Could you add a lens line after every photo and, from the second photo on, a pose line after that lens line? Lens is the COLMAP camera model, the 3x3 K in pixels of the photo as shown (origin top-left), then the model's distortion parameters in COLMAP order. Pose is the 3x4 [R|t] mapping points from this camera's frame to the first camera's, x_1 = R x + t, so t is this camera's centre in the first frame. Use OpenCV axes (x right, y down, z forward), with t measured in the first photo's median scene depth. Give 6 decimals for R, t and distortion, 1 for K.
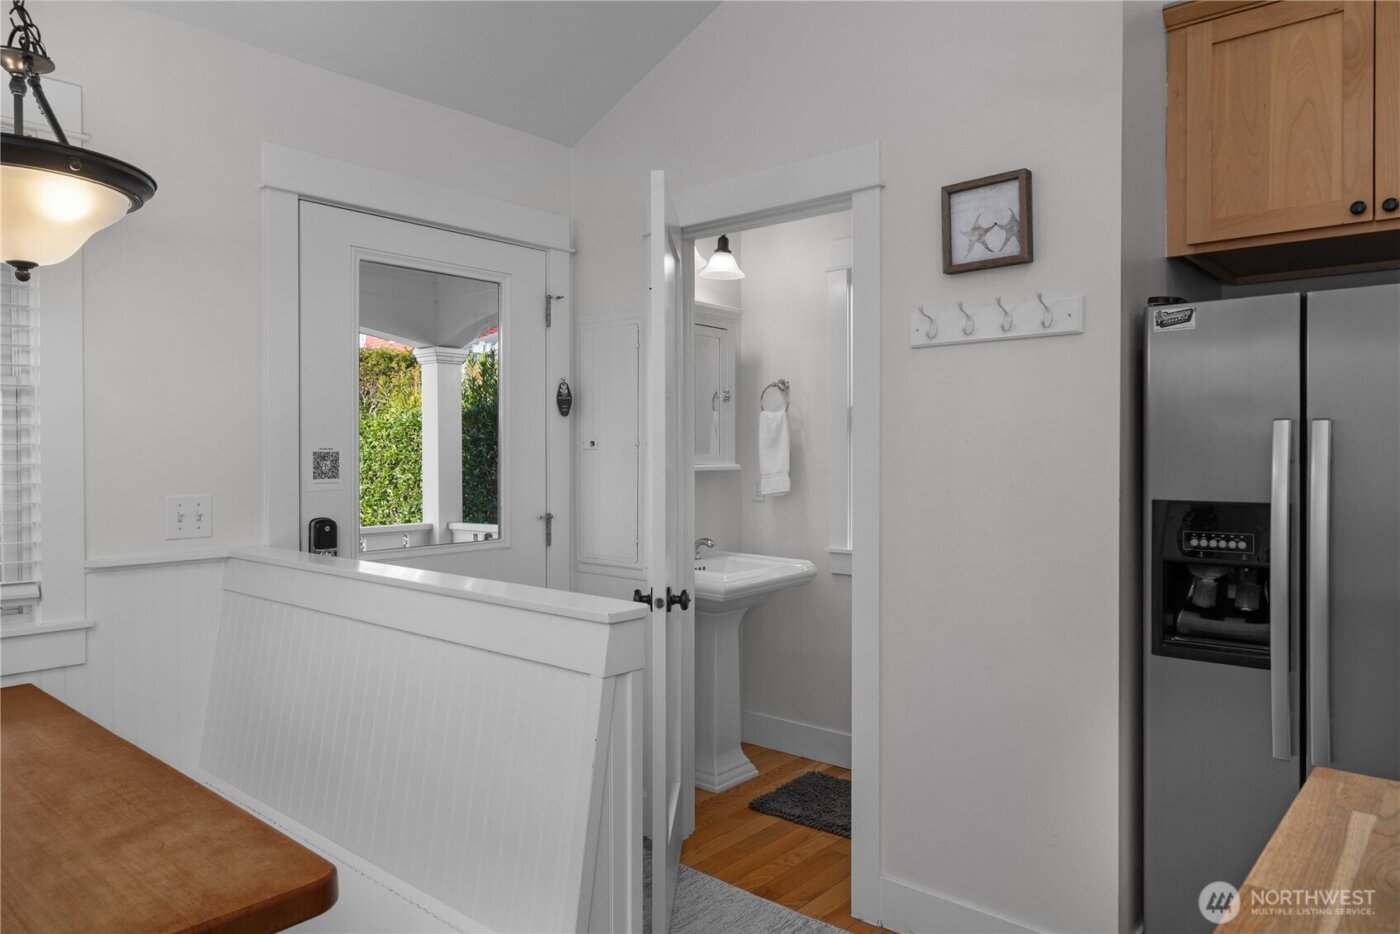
lens RADIAL K [[939.4, 0, 664.9], [0, 939.4, 465.1], [0, 0, 1]] dist [-0.000325, 0.001531]
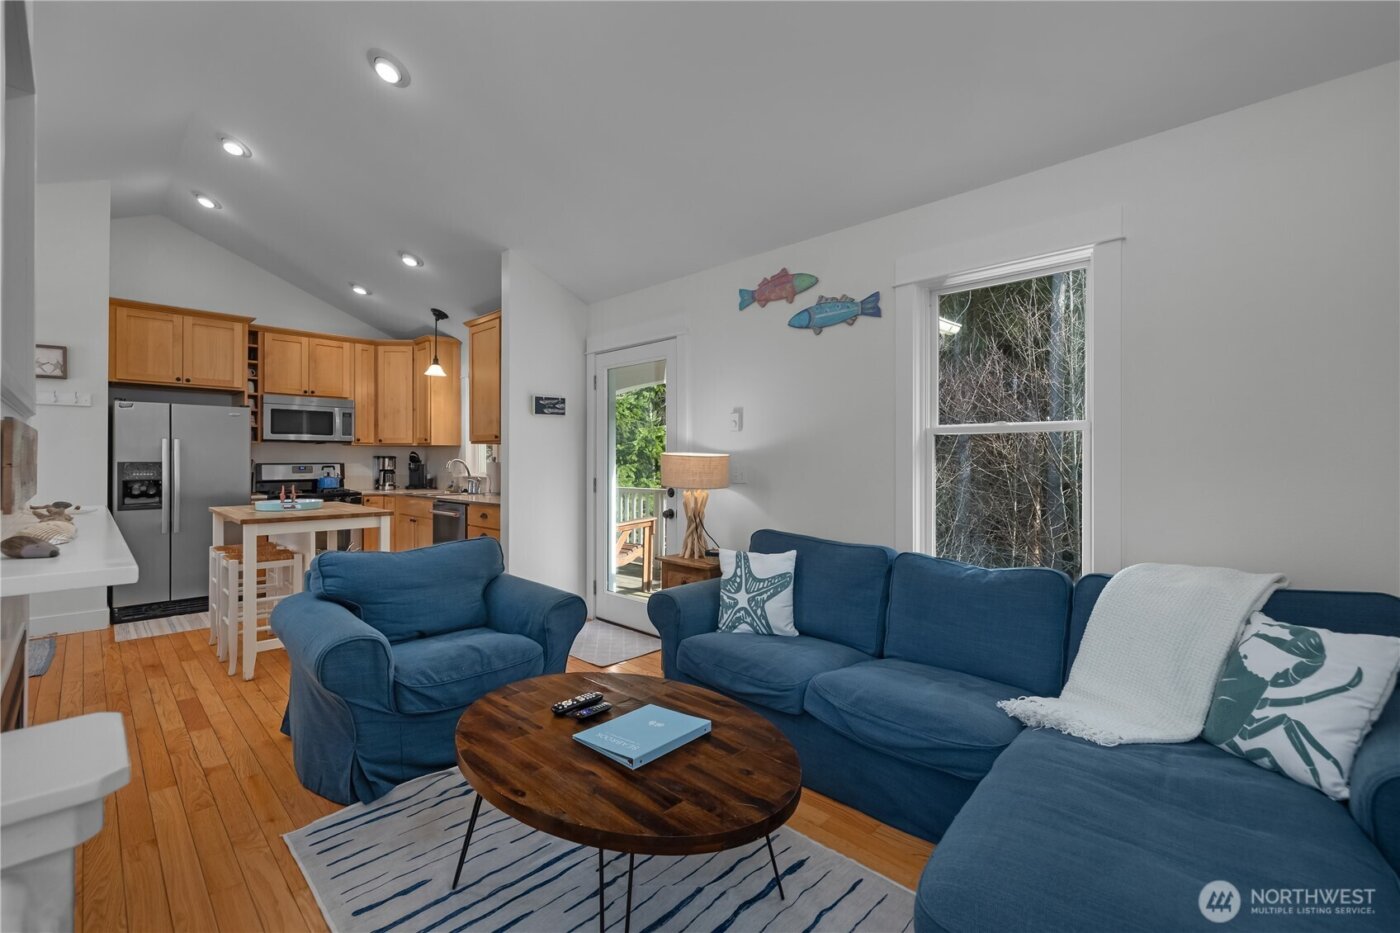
lens RADIAL K [[606.9, 0, 705.9], [0, 606.9, 454.6], [0, 0, 1]] dist [0.002498, -0.000600]
pose [[0.050081, 0.009169, 0.998703, -1.337846], [0.013945, 0.999854, -0.009878, 0.055656], [-0.998648, 0.014421, 0.049946, -1.009347]]
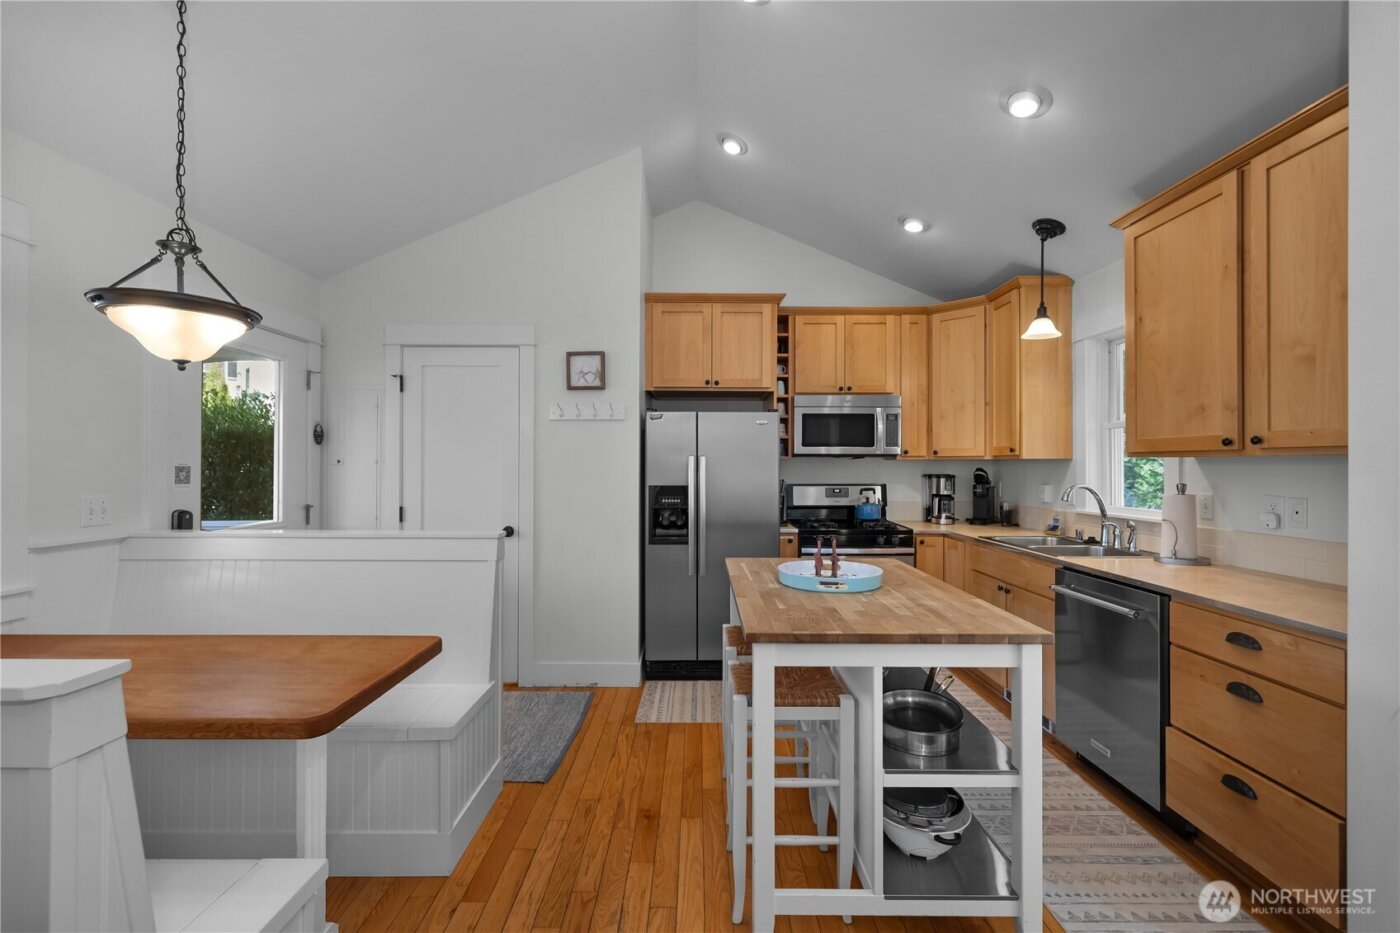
lens RADIAL K [[606.9, 0, 672.6], [0, 606.9, 473.6], [0, 0, 1]] dist [0.002498, -0.000600]
pose [[0.773242, -0.004944, 0.634092, -0.472719], [0.006564, 0.999978, -0.000207, 0.003858], [-0.634077, 0.004322, 0.773257, -0.328111]]
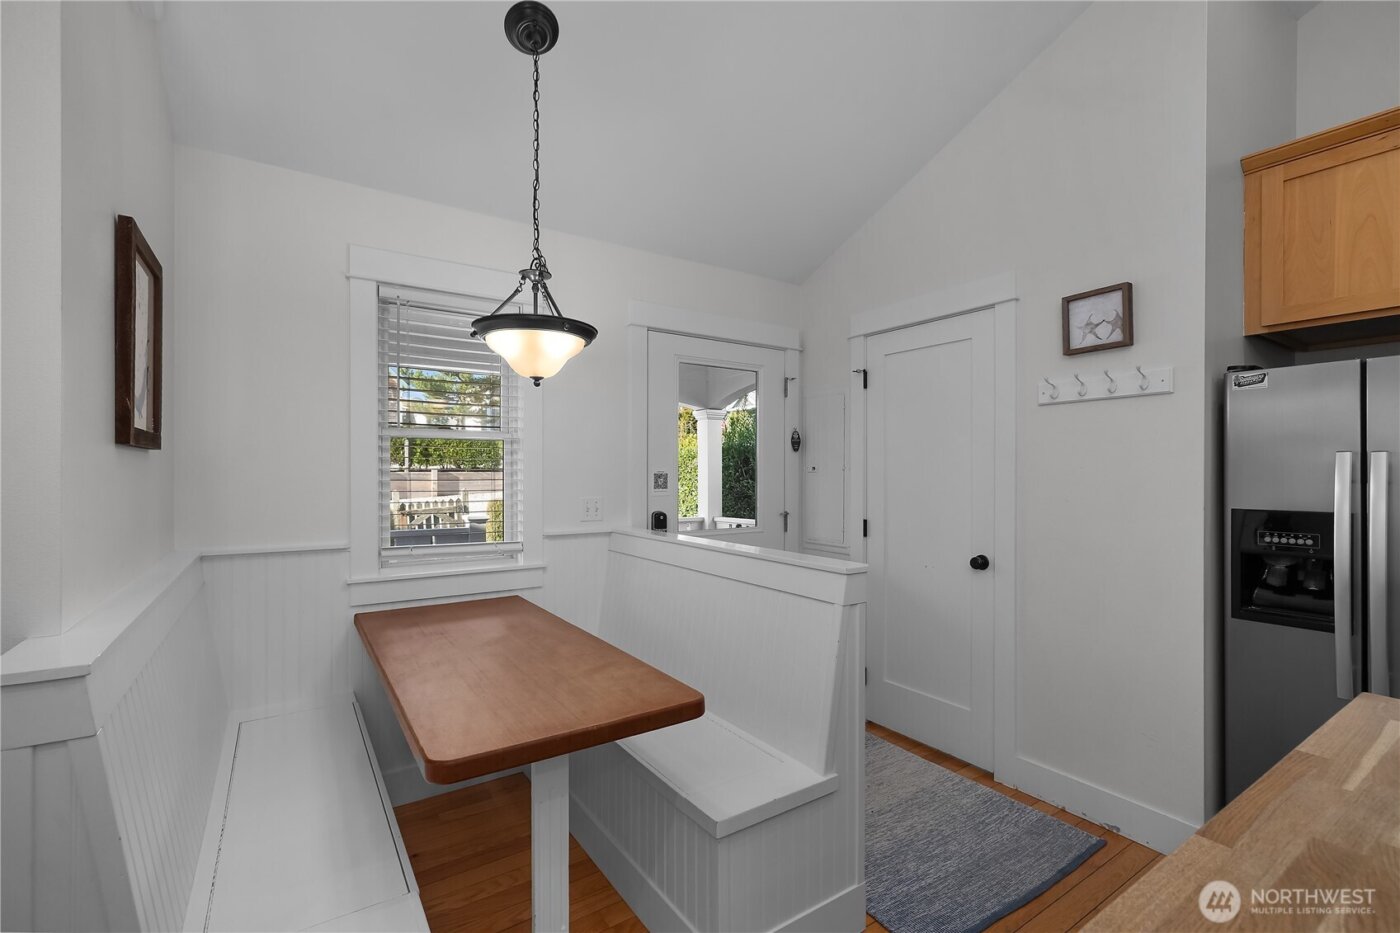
lens RADIAL K [[606.9, 0, 677.0], [0, 606.9, 475.9], [0, 0, 1]] dist [0.002498, -0.000600]
pose [[0.964359, 0.003388, -0.264575, -0.042863], [-0.006061, 0.999939, -0.009287, 0.001048], [0.264528, 0.010560, 0.964320, -0.099858]]
